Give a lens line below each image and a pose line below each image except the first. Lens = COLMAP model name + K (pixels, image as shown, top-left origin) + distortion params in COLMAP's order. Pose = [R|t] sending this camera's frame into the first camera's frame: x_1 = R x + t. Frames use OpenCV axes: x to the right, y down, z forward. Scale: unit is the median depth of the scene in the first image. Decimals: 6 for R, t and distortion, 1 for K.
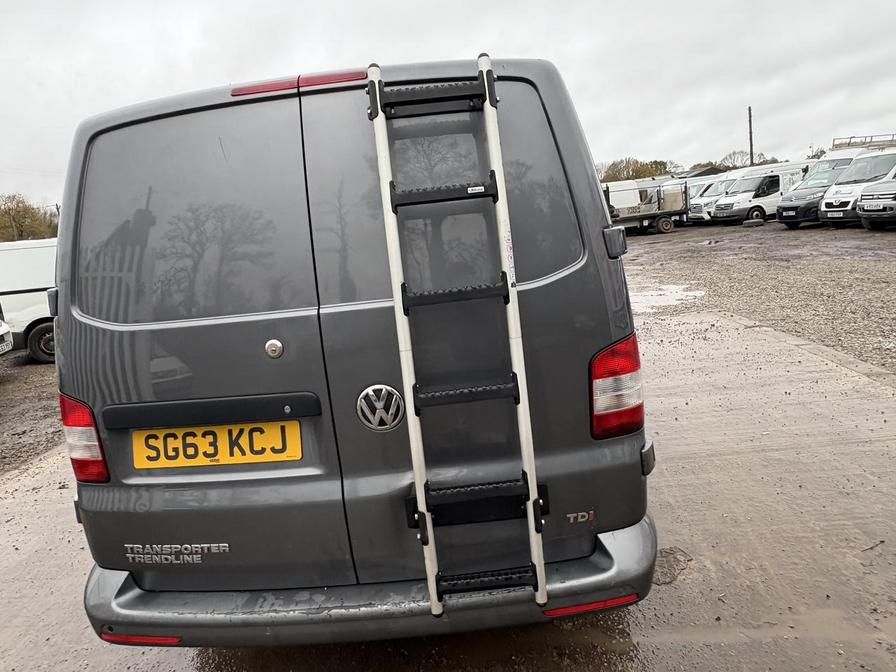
lens RADIAL K [[610.1, 0, 451.5], [0, 610.1, 320.8], [0, 0, 1]] dist [0.002001, -0.001763]
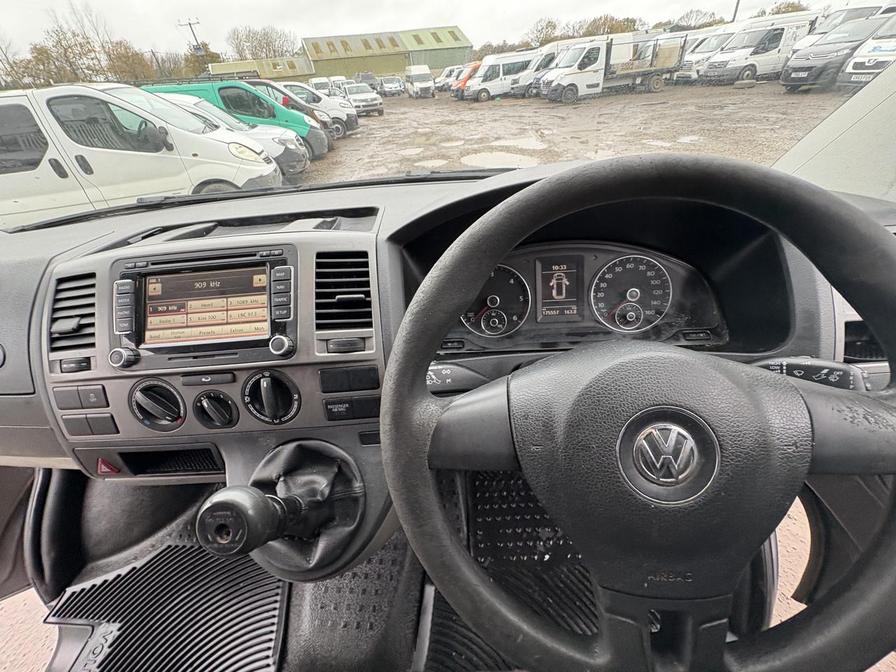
lens RADIAL K [[353.9, 0, 447.8], [0, 353.9, 328.6], [0, 0, 1]] dist [-0.002677, -0.000005]
pose [[0.998903, 0.038320, -0.026933, 0.006301], [-0.022087, 0.892451, 0.450603, -0.044388], [0.041303, -0.449513, 0.892318, 0.234059]]
